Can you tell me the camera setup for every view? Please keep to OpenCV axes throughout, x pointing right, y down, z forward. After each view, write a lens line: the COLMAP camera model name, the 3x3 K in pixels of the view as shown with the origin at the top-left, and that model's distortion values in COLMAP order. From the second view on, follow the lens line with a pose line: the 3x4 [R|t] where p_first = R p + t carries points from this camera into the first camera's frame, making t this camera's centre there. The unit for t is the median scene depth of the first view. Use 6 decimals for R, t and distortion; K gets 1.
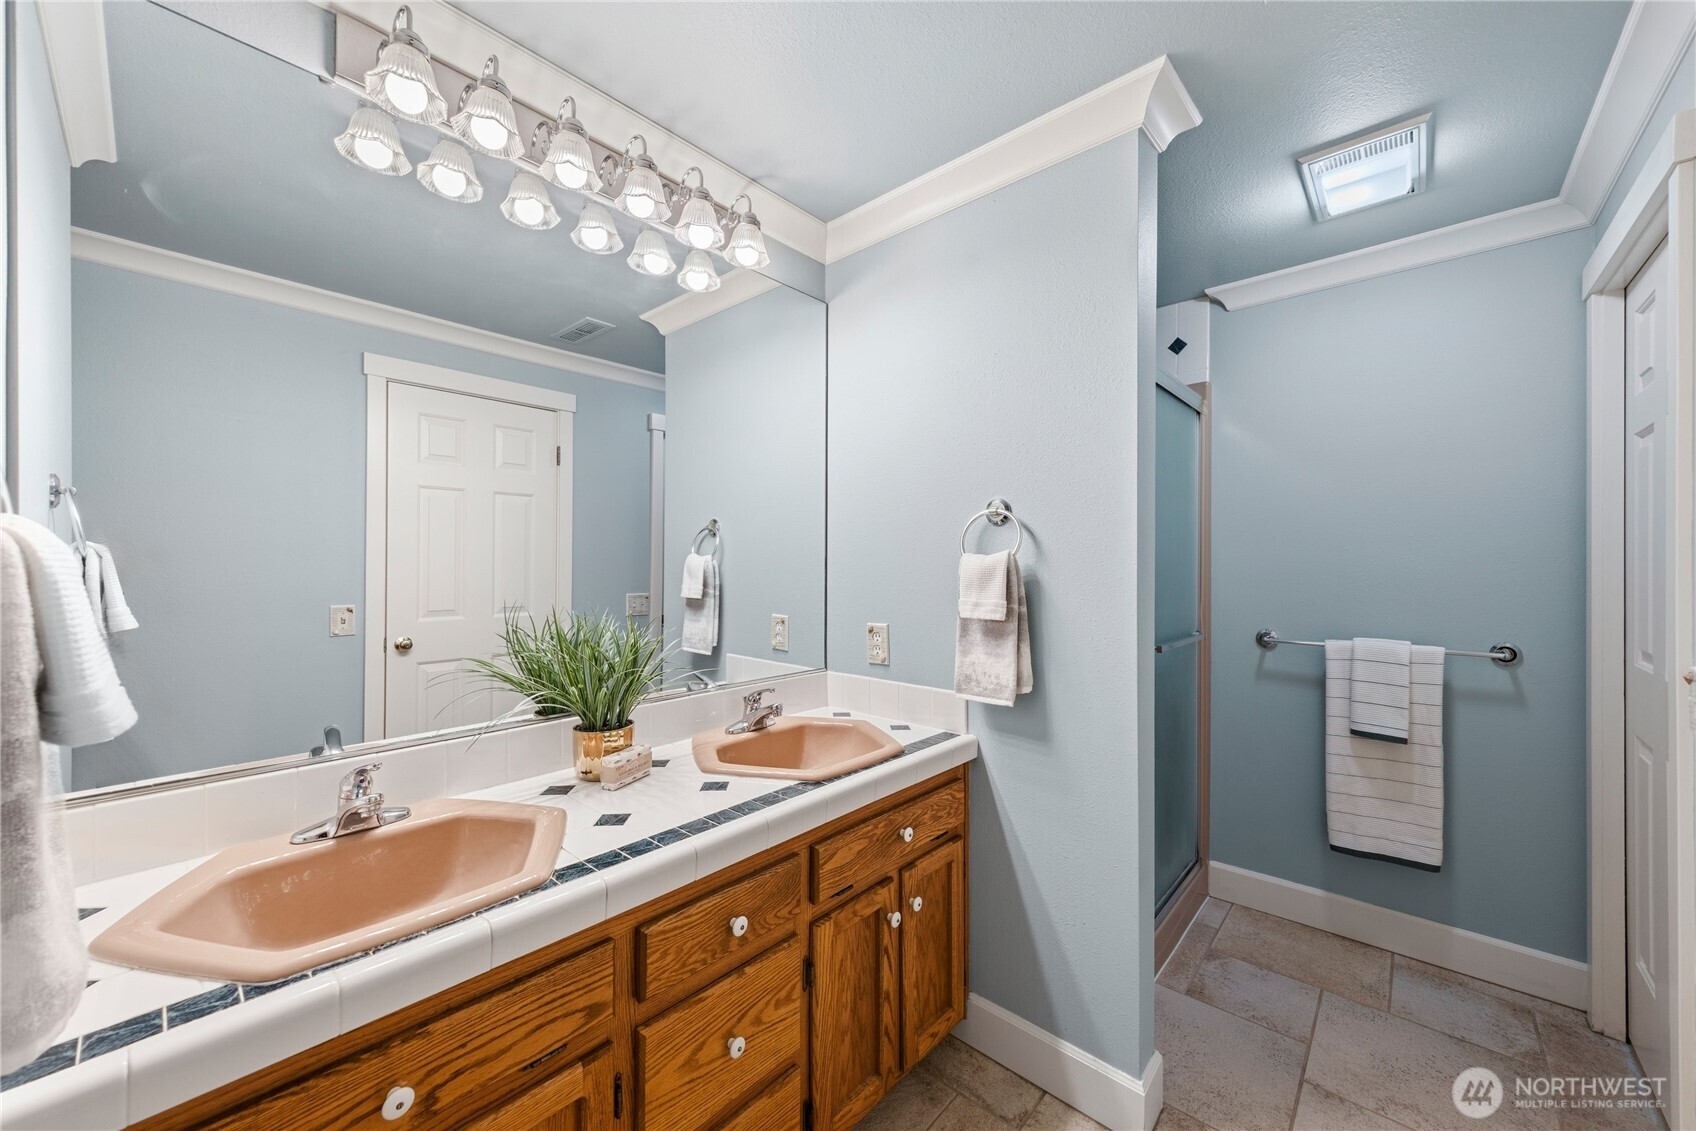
lens RADIAL K [[626.4, 0, 840.5], [0, 626.4, 565.7], [0, 0, 1]] dist [-0.001037, -0.000667]
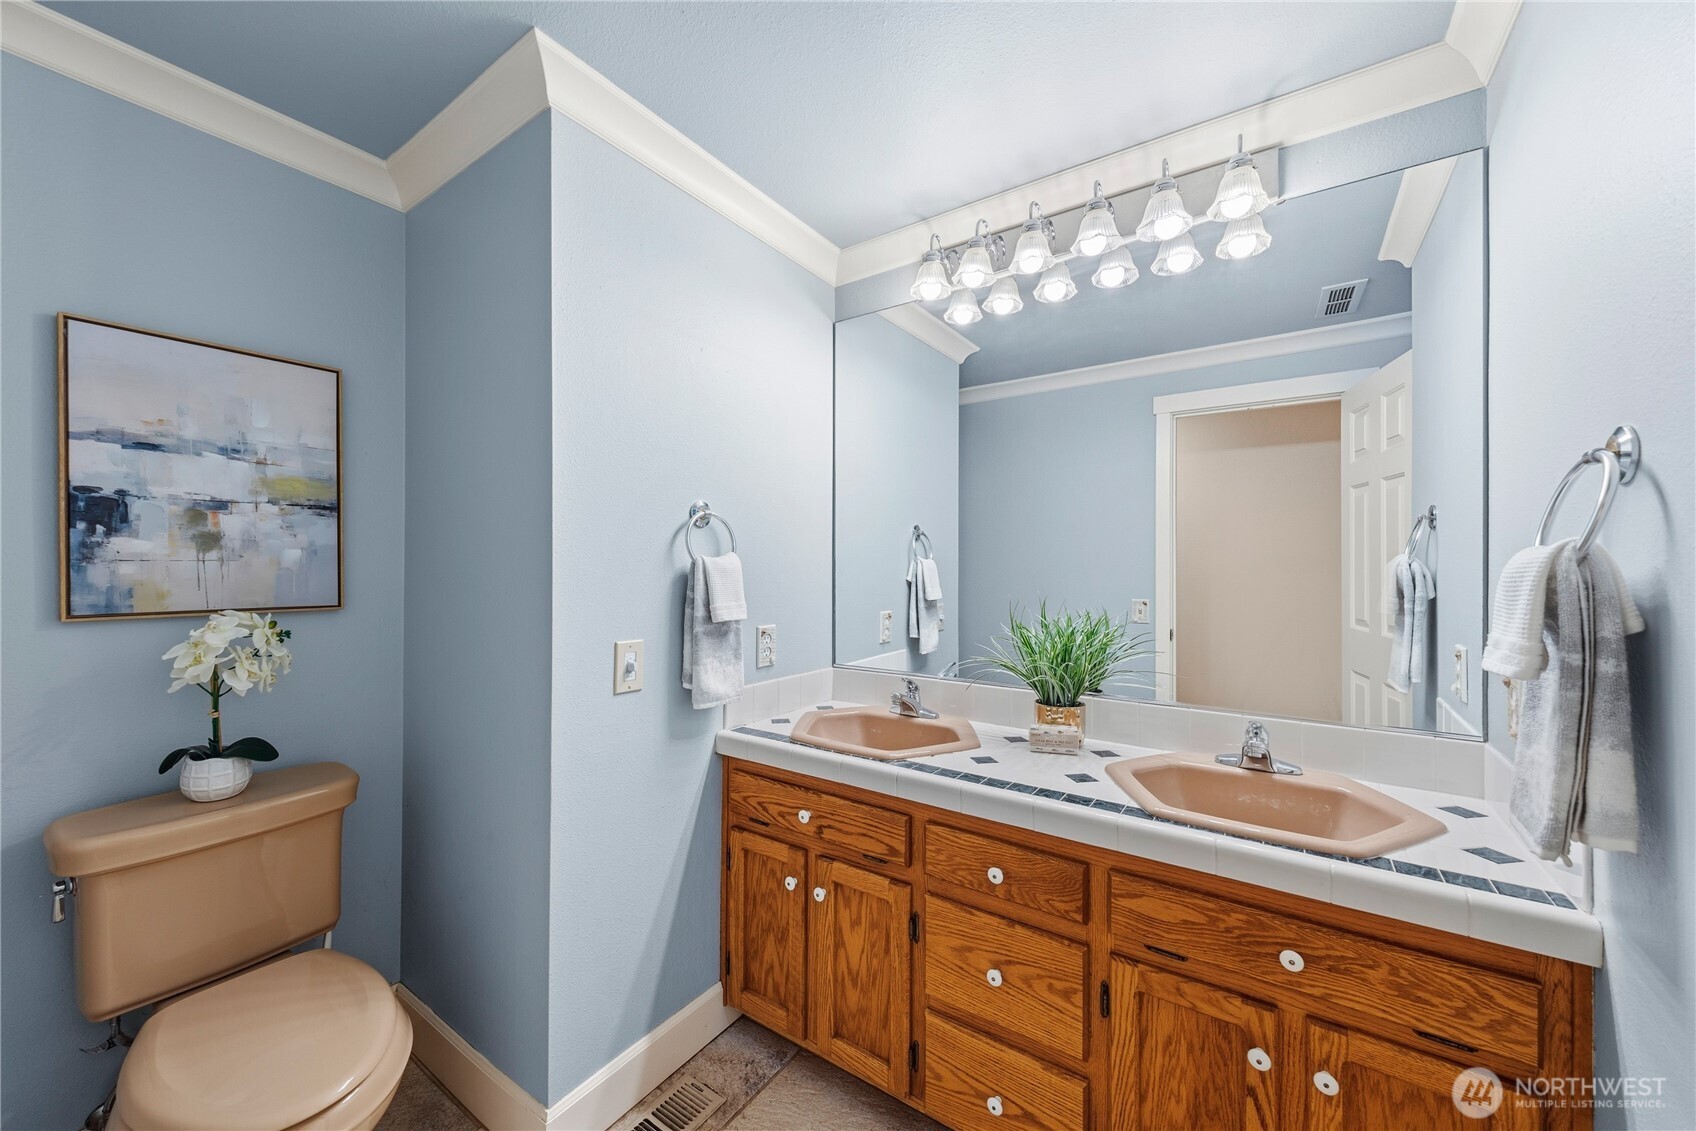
lens RADIAL K [[626.4, 0, 840.7], [0, 626.4, 563.4], [0, 0, 1]] dist [-0.001037, -0.000667]
pose [[0.131881, -0.004419, -0.991256, 0.800687], [-0.002963, 0.999984, -0.004852, -0.004456], [0.991261, 0.003577, 0.131866, 0.456036]]
